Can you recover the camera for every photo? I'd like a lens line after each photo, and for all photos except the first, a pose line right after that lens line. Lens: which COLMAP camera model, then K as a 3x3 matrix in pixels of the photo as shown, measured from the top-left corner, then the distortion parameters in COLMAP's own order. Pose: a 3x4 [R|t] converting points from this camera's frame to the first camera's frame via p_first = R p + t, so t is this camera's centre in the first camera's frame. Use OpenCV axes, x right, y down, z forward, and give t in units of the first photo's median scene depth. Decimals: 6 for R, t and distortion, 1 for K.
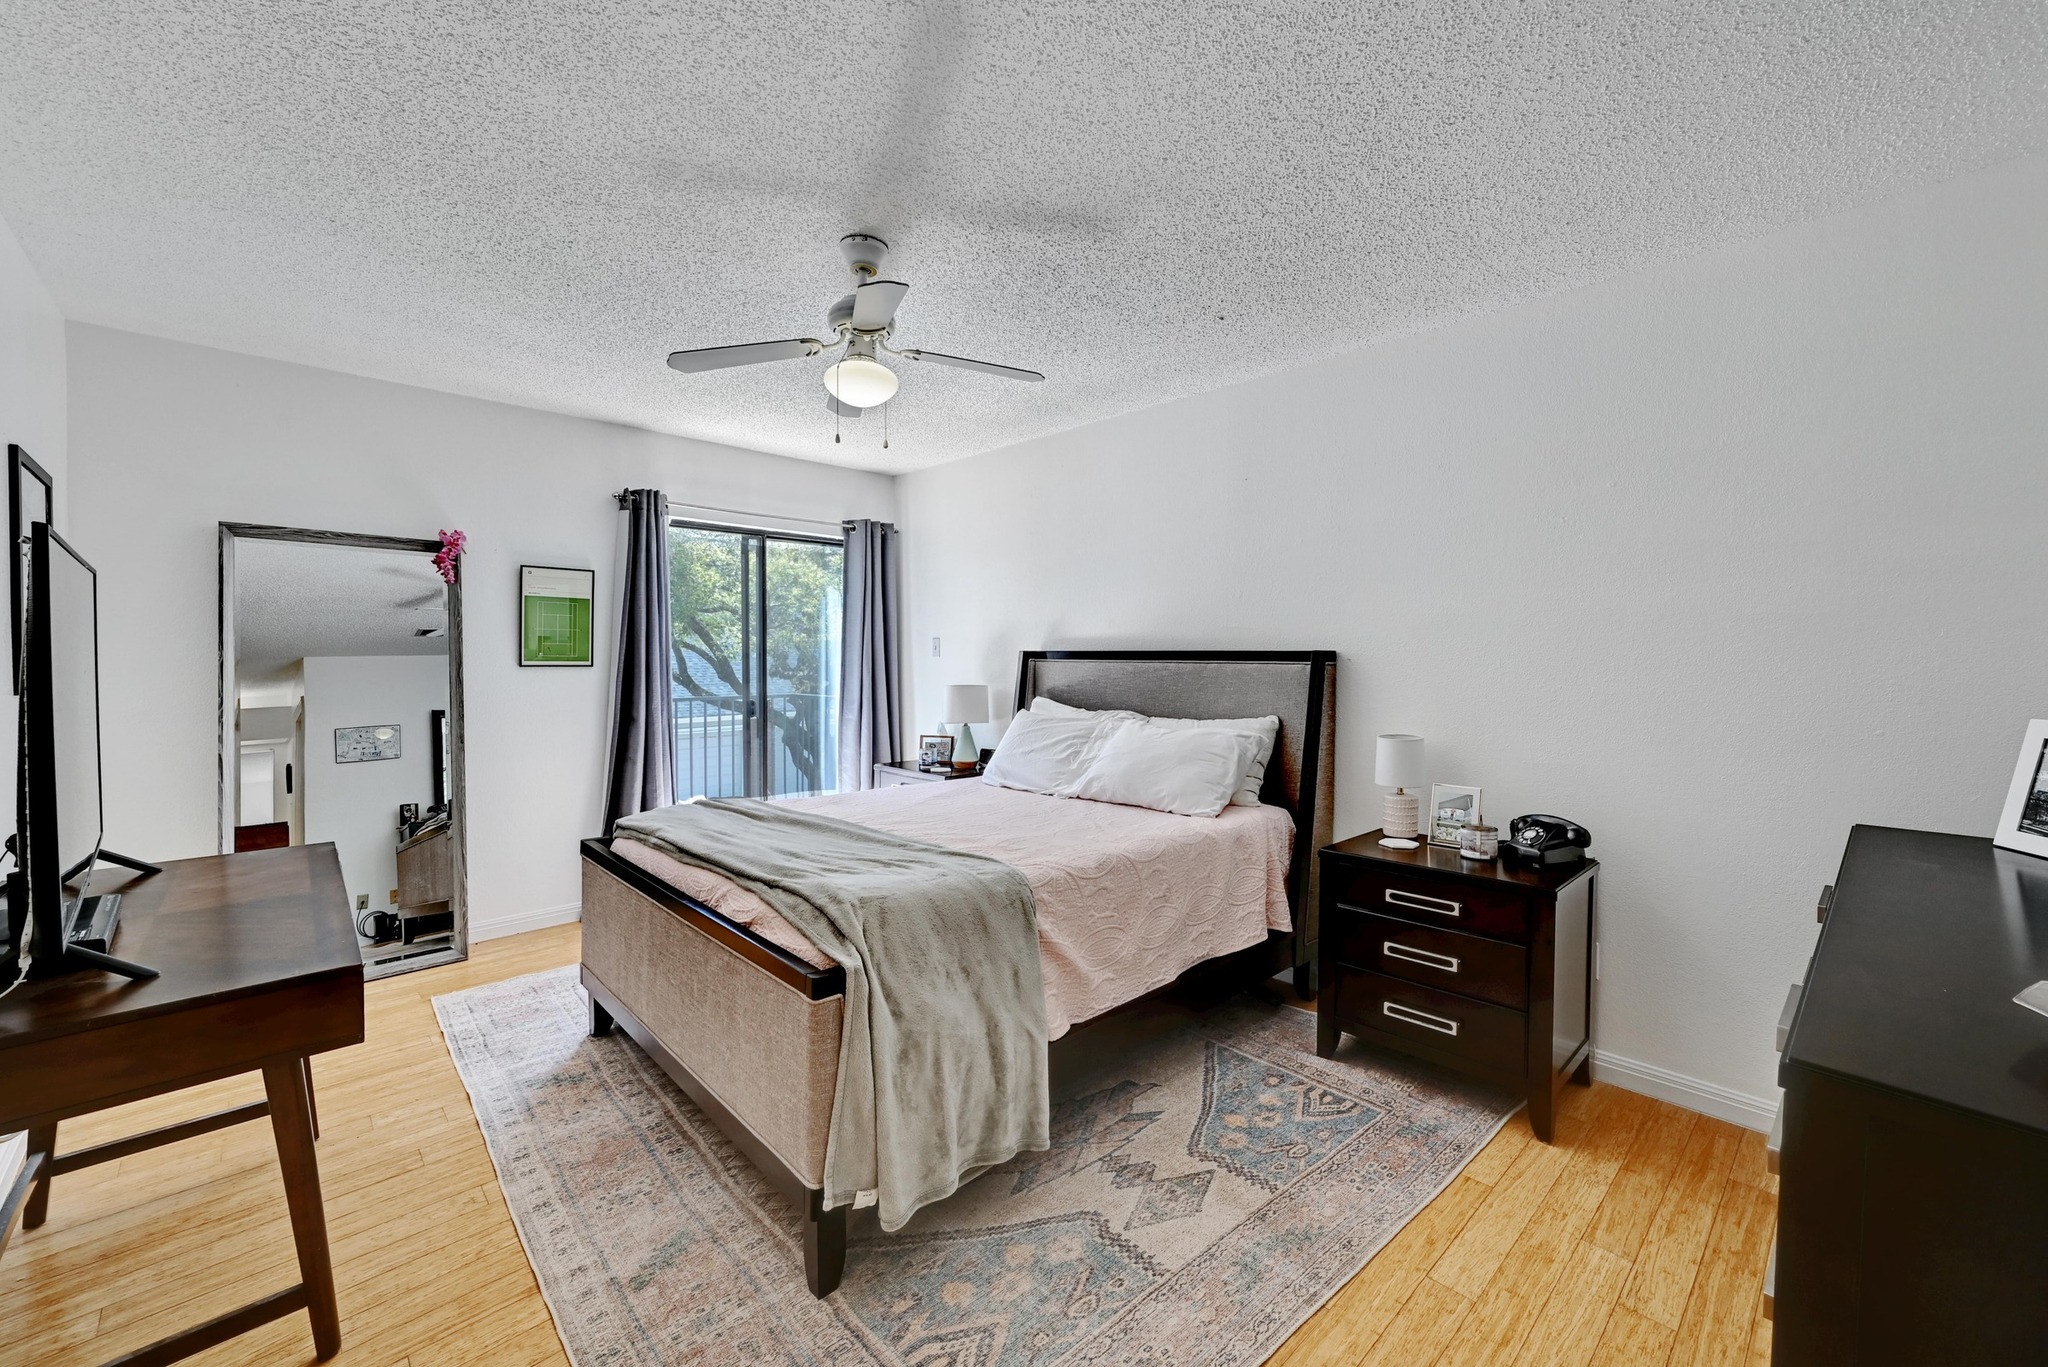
lens RADIAL K [[824.5, 0, 1031.1], [0, 824.5, 673.3], [0, 0, 1]] dist [0.006700, 0.000026]
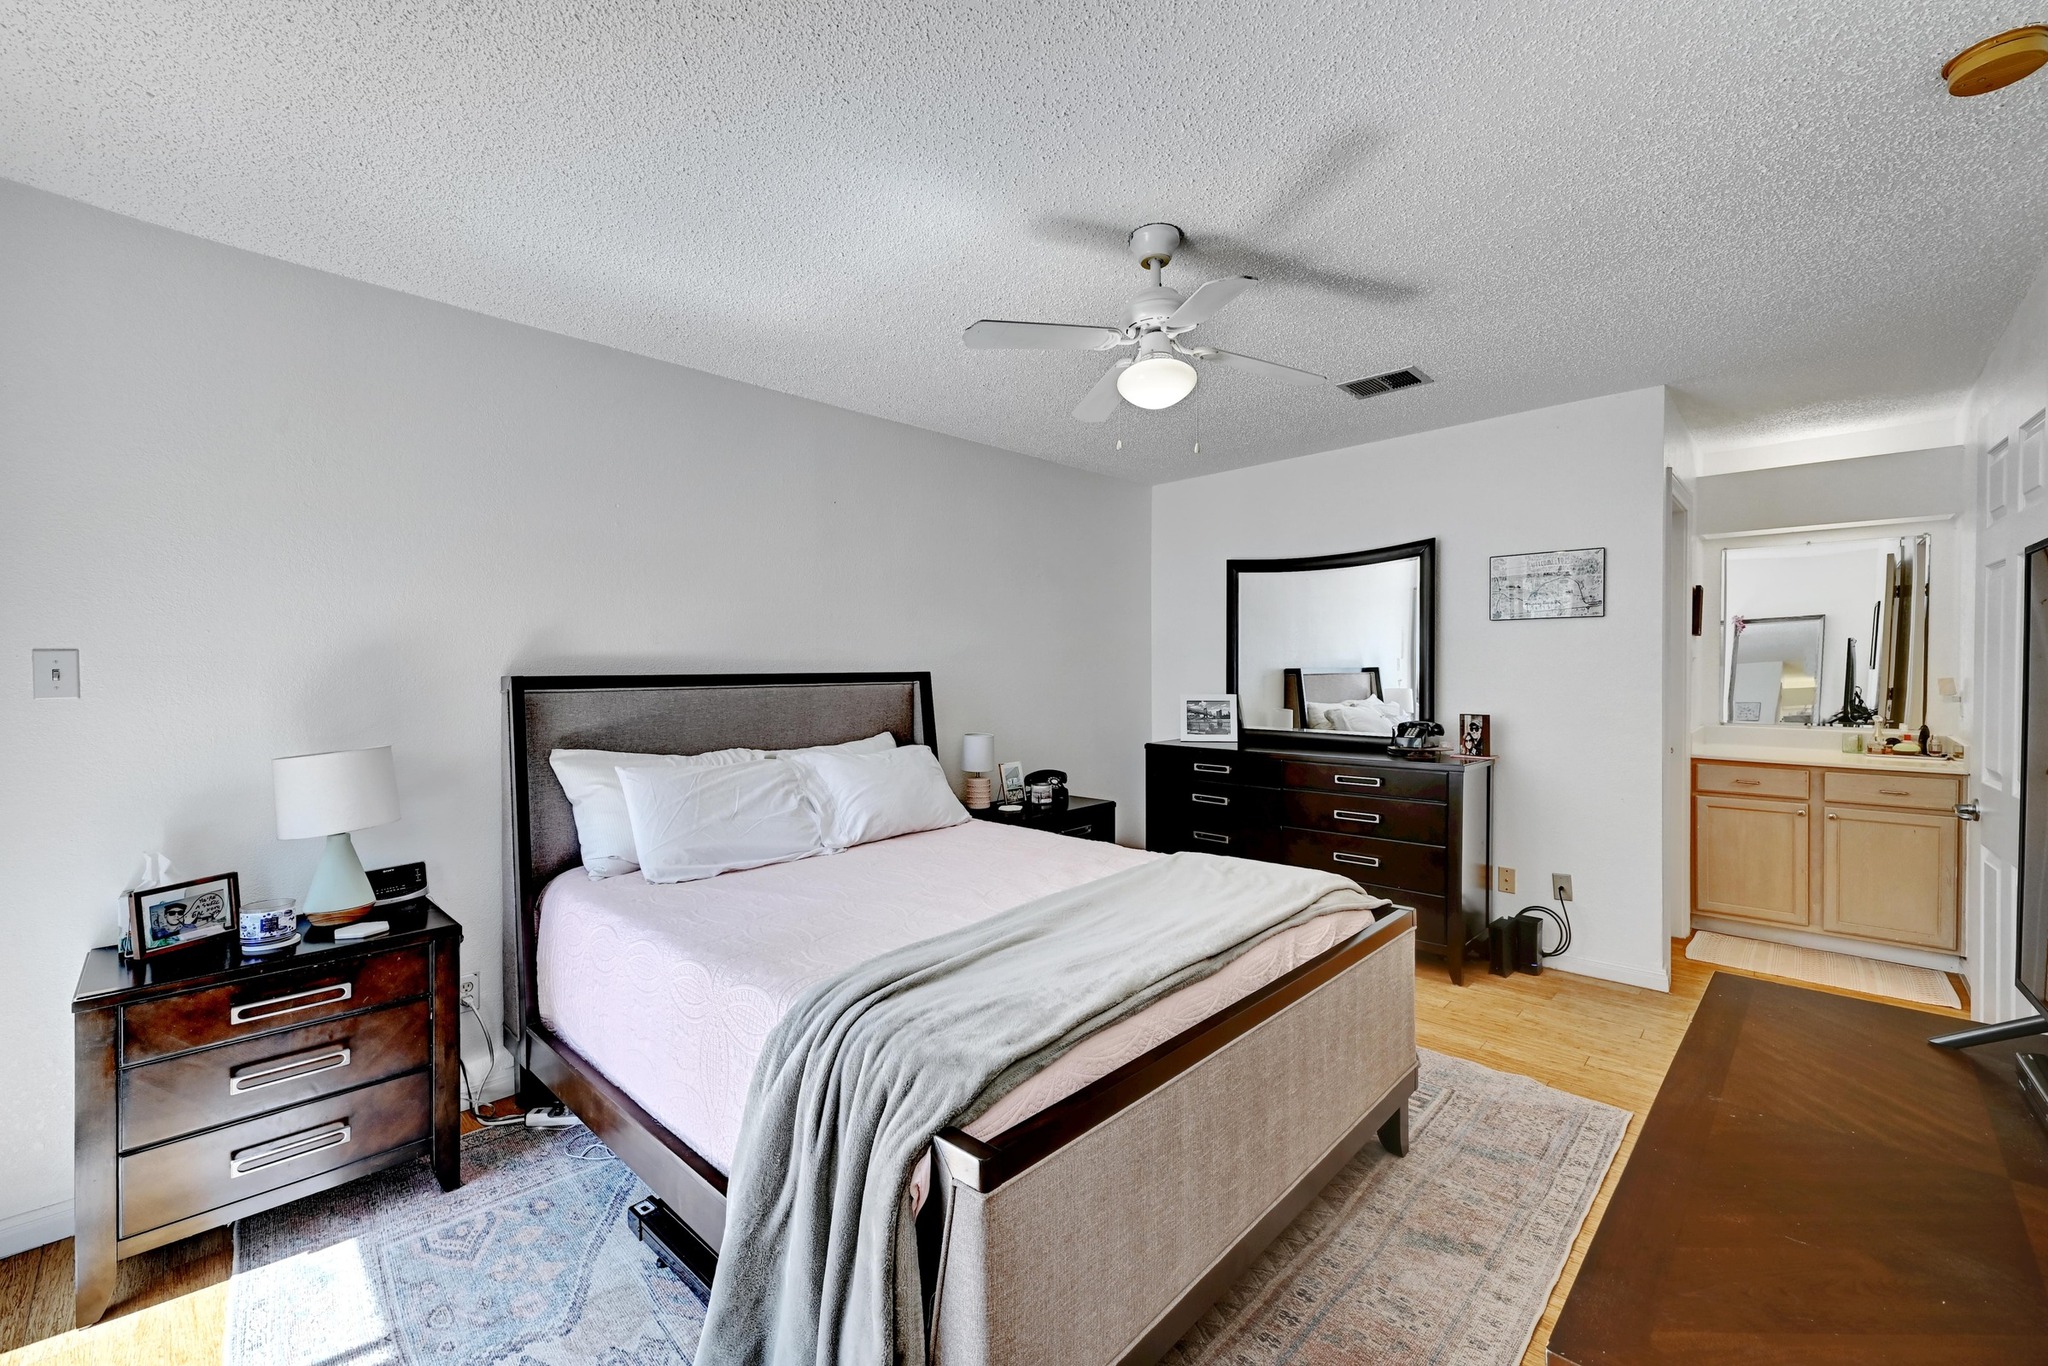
lens RADIAL K [[824.5, 0, 1031.1], [0, 824.5, 672.8], [0, 0, 1]] dist [0.006700, 0.000026]
pose [[-0.058315, -0.004645, 0.998287, -1.328969], [0.030802, 0.999505, 0.006450, -0.046978], [-0.997823, 0.031126, -0.058143, 1.412891]]
